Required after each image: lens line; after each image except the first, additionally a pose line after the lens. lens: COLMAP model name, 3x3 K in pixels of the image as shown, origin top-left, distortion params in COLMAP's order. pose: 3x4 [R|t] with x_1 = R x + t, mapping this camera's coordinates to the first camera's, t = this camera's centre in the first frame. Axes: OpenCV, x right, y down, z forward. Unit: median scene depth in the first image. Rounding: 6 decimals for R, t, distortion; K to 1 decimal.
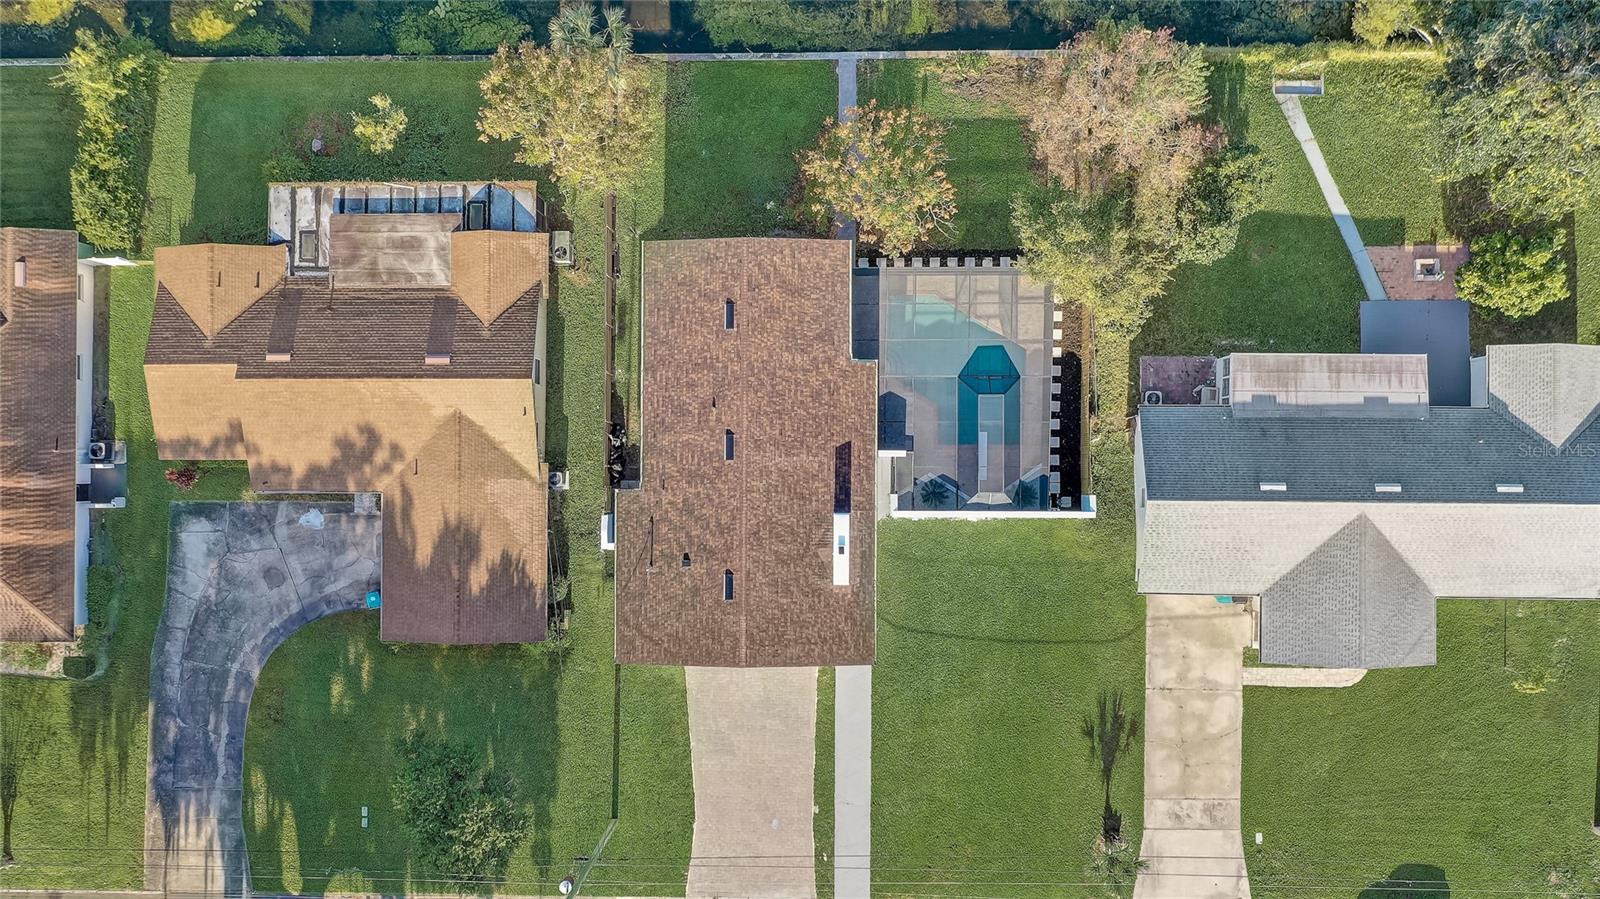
lens RADIAL K [[1272.3, 0, 767.0], [0, 1272.3, 444.4], [0, 0, 1]] dist [0.000078, -0.013688]
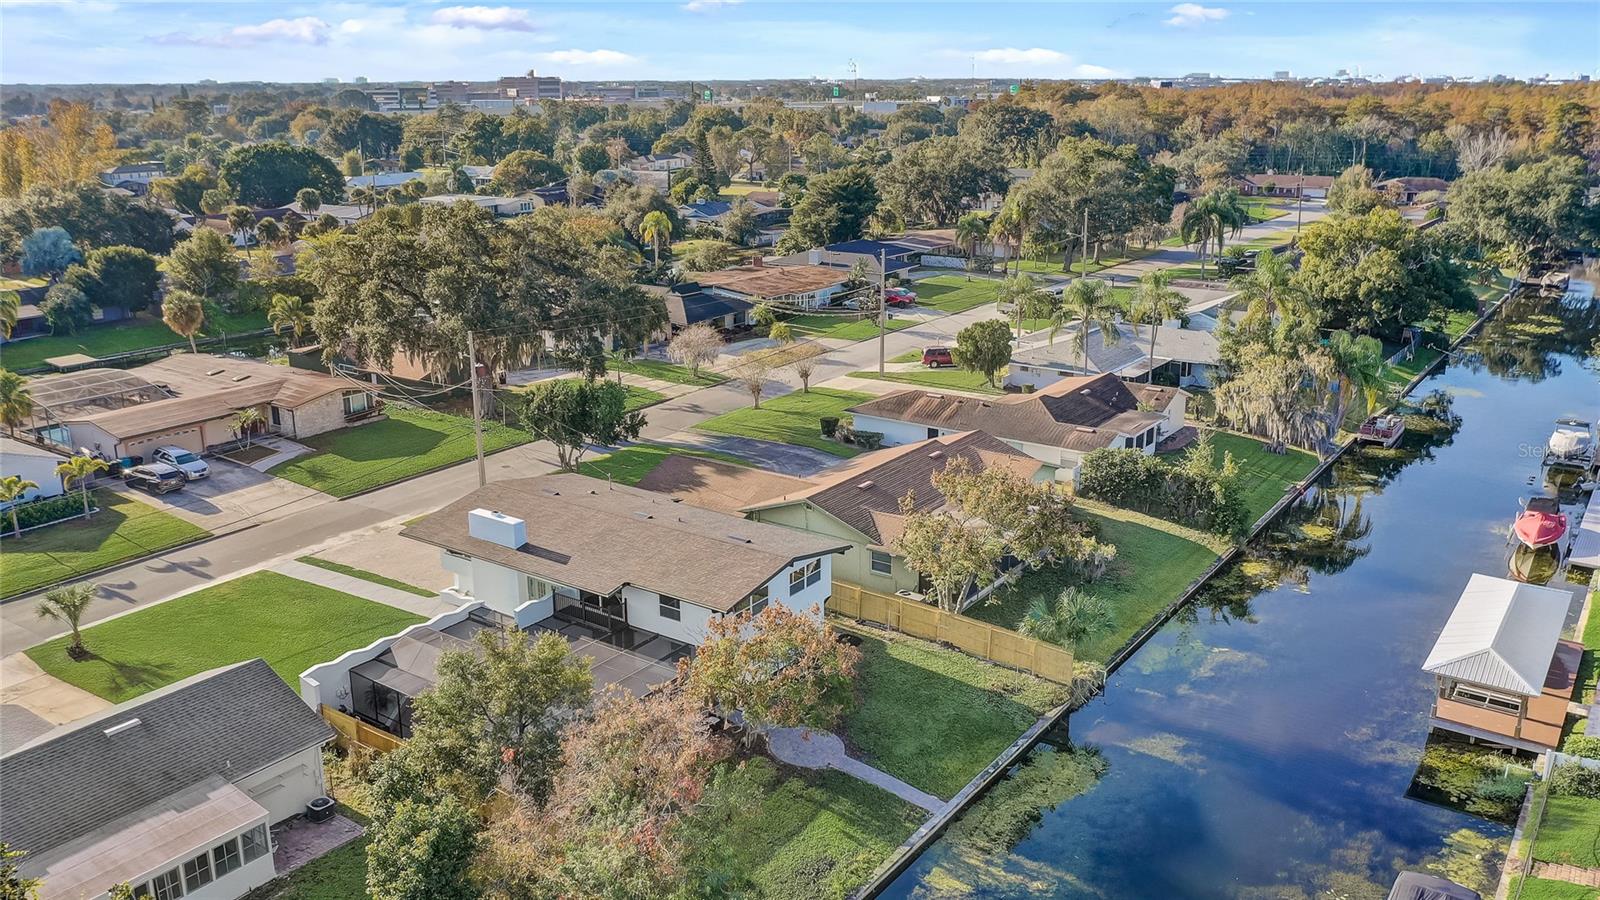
lens RADIAL K [[1272.3, 0, 798.3], [0, 1272.3, 442.5], [0, 0, 1]] dist [0.000078, -0.013688]
pose [[-0.572207, 0.264107, -0.776419, 0.666338], [-0.819295, -0.141913, 0.555532, -0.646346], [0.036536, 0.953996, 0.297585, 0.586450]]
